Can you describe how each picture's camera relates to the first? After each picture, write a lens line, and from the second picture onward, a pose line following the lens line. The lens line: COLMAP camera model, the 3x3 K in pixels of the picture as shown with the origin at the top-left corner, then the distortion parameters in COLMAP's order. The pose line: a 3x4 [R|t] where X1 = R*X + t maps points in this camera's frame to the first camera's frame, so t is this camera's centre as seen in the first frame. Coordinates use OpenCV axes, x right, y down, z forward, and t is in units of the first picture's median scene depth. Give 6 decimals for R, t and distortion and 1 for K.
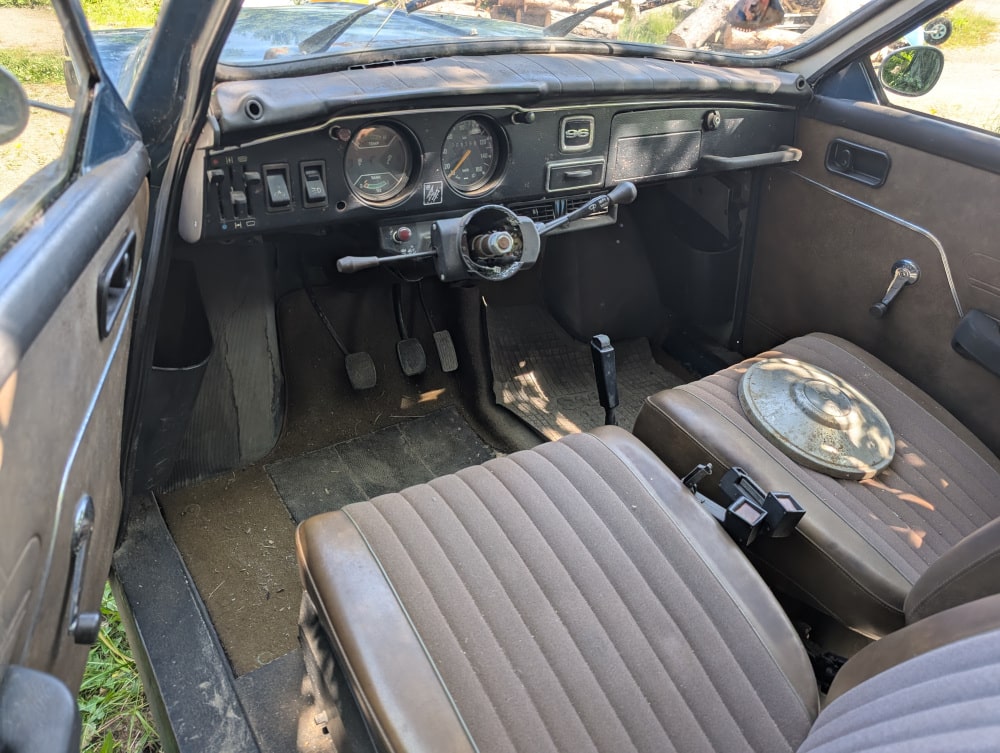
lens RADIAL K [[774.7, 0, 500.0], [0, 774.7, 376.5], [0, 0, 1]] dist [-0.029235, 0.003710]
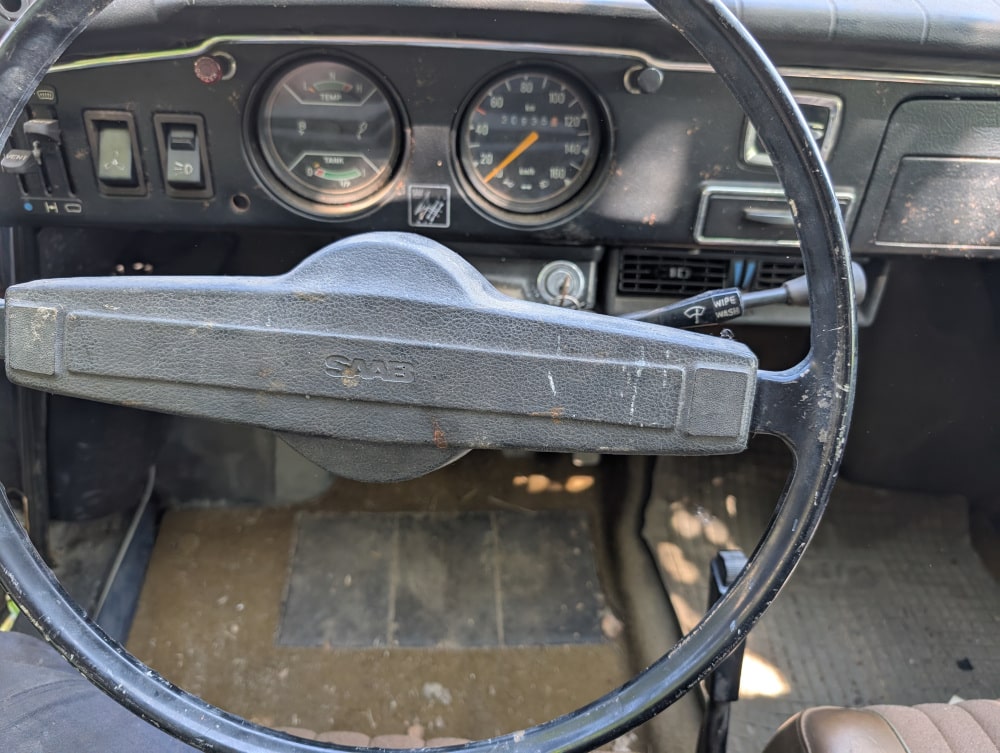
lens RADIAL K [[774.7, 0, 500.0], [0, 774.7, 376.5], [0, 0, 1]] dist [-0.029235, 0.003710]
pose [[0.850810, 0.277584, -0.446173, 0.212690], [-0.255364, 0.960497, 0.110612, -0.193978], [0.459252, 0.019827, 0.888085, 0.555290]]
